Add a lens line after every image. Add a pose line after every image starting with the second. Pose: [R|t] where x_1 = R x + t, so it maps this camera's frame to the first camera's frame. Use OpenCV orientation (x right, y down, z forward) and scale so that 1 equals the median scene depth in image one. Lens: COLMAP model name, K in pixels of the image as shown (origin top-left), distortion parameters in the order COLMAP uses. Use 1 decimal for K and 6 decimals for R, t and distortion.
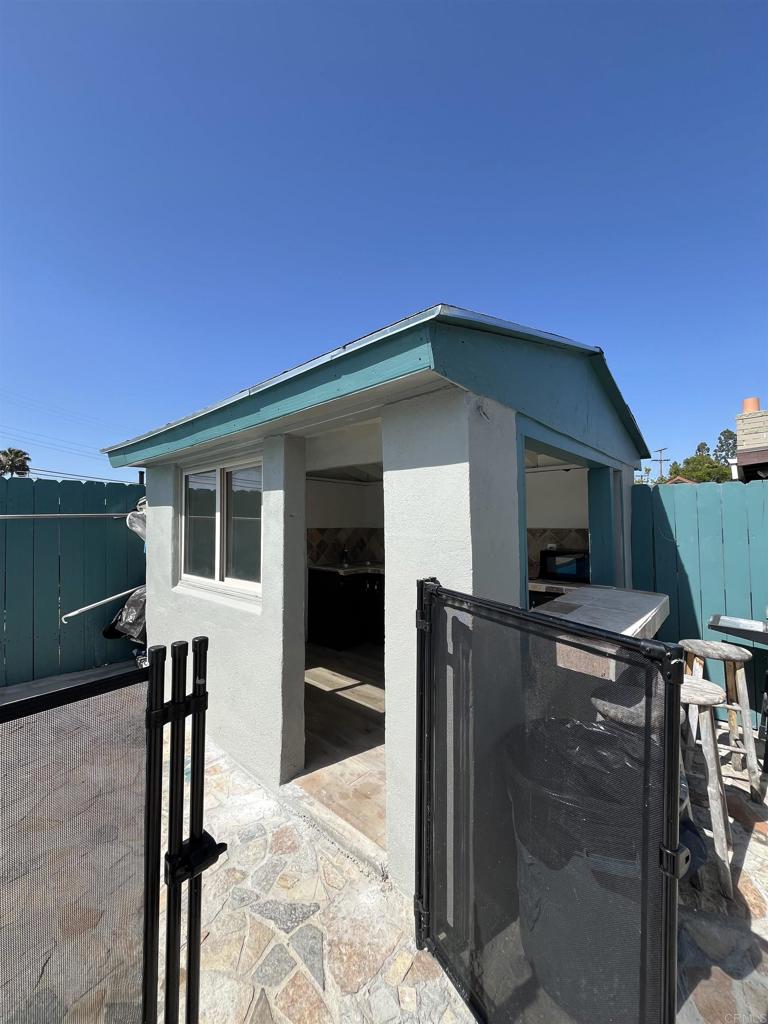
lens RADIAL K [[412.2, 0, 379.1], [0, 412.2, 511.3], [0, 0, 1]] dist [-0.001456, 0.000182]
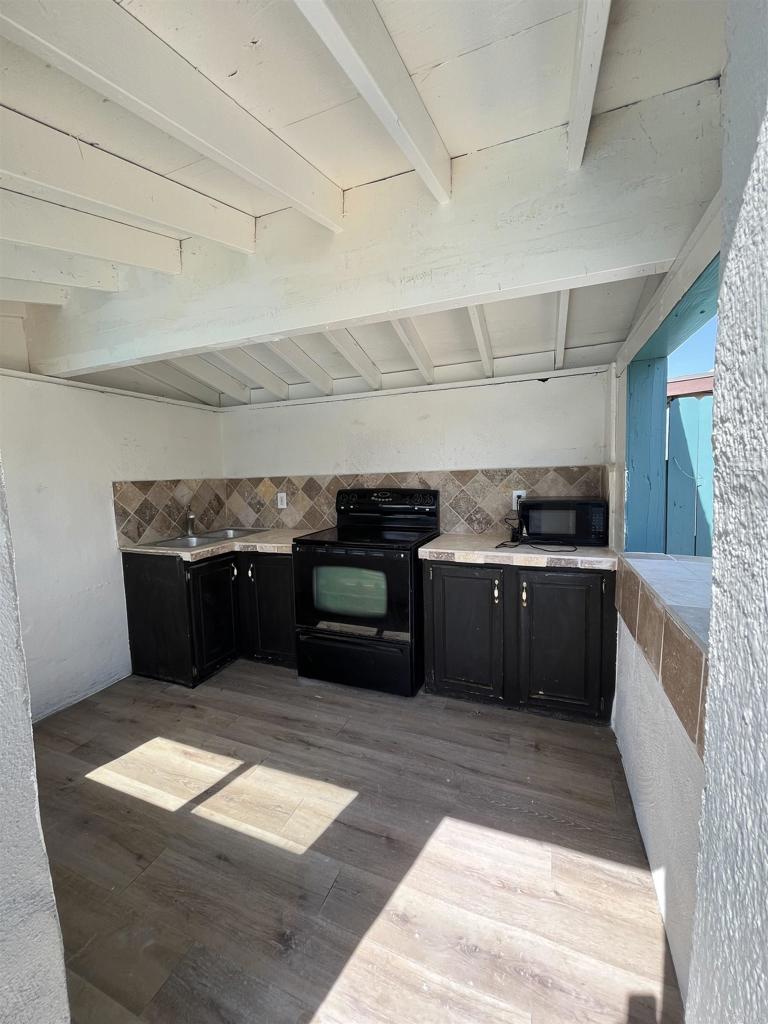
lens RADIAL K [[412.2, 0, 379.1], [0, 412.2, 511.3], [0, 0, 1]] dist [-0.001456, 0.000182]
pose [[0.936744, -0.060326, 0.344777, -0.033647], [0.019494, 0.992498, 0.120696, 0.022230], [-0.349472, -0.106340, 0.930893, 0.375103]]
